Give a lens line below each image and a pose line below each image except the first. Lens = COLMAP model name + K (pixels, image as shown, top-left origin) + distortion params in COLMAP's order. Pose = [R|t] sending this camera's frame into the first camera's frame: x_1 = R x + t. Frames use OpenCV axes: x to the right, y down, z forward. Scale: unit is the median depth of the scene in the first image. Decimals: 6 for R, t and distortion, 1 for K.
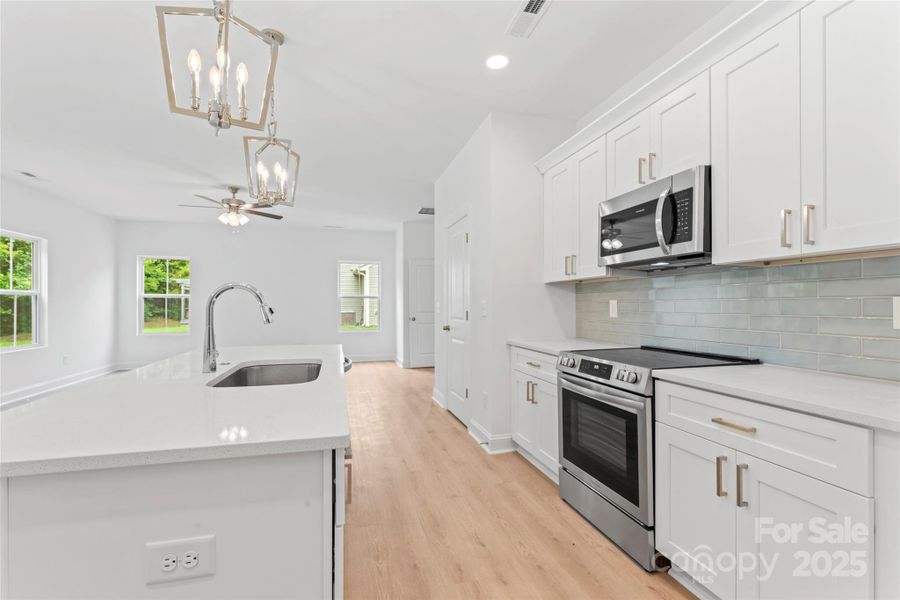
lens RADIAL K [[410.5, 0, 446.8], [0, 410.5, 303.5], [0, 0, 1]] dist [-0.000245, -0.000032]
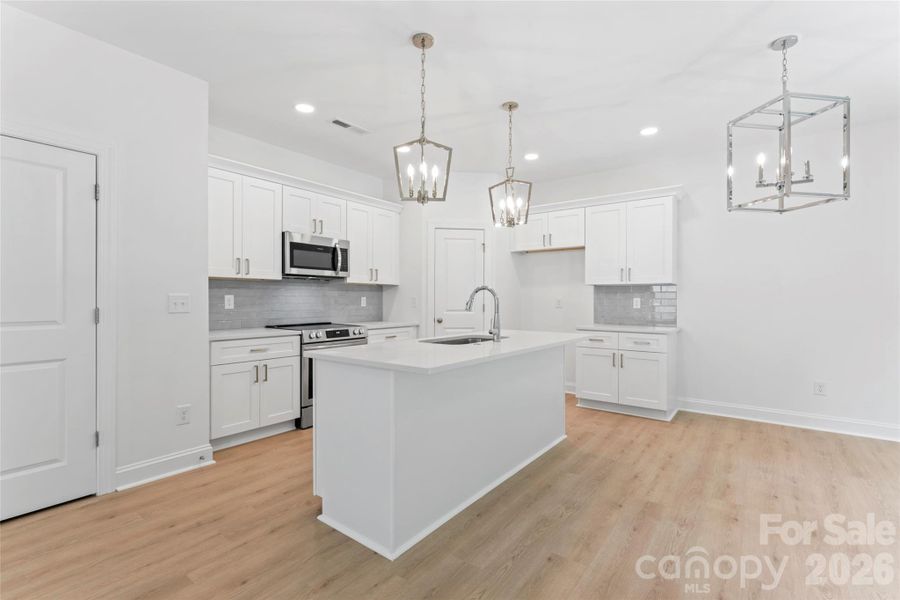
lens RADIAL K [[410.5, 0, 446.8], [0, 410.5, 303.5], [0, 0, 1]] dist [-0.000245, -0.000032]
pose [[-0.609676, -0.010953, 0.792575, -1.196930], [-0.007684, 0.999939, 0.007908, 0.002804], [-0.792613, -0.001269, -0.609723, 1.478765]]
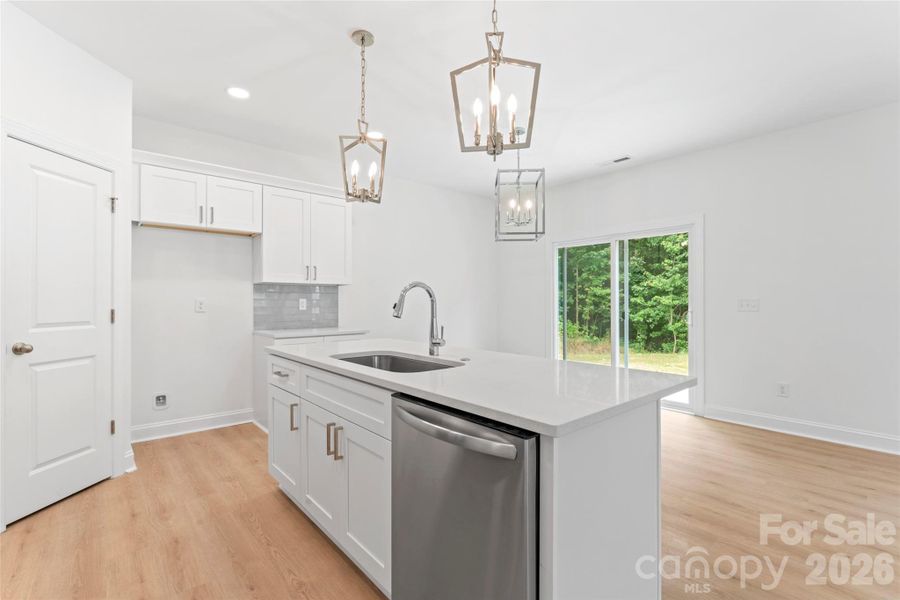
lens RADIAL K [[398.8, 0, 450.0], [0, 398.8, 300.0], [0, 0, 1]] dist [-0.025183, -0.000157]
pose [[-0.899652, -0.001513, -0.436604, -0.081364], [0.002713, 0.999955, -0.009055, 0.007856], [0.436598, -0.009331, -0.899608, 1.431820]]
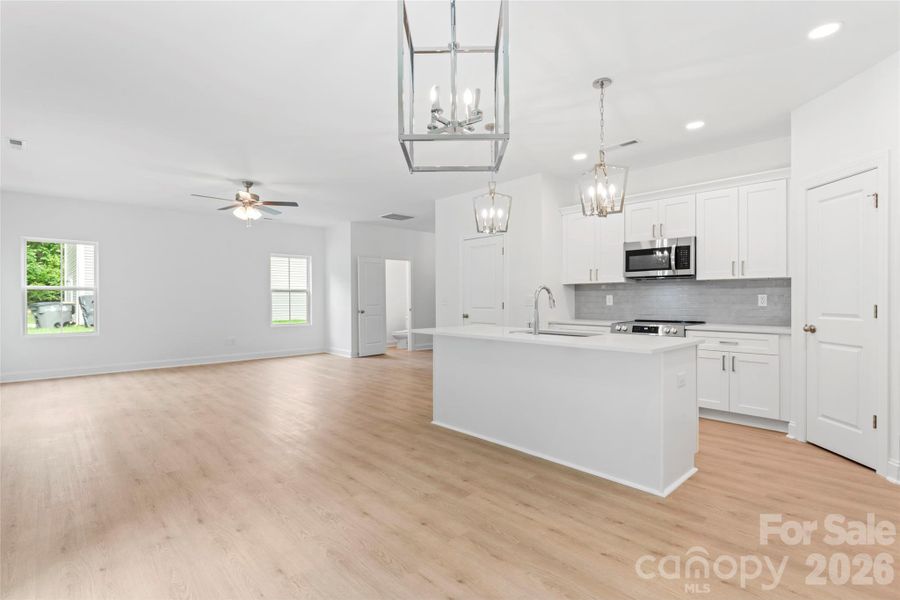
lens RADIAL K [[427.4, 0, 450.0], [0, 427.4, 300.0], [0, 0, 1]] dist [0.000644, -0.000168]
pose [[0.881824, -0.004307, 0.471559, -1.249451], [0.001492, 0.999979, 0.006344, -0.000411], [-0.471577, -0.004891, 0.881811, -0.333669]]
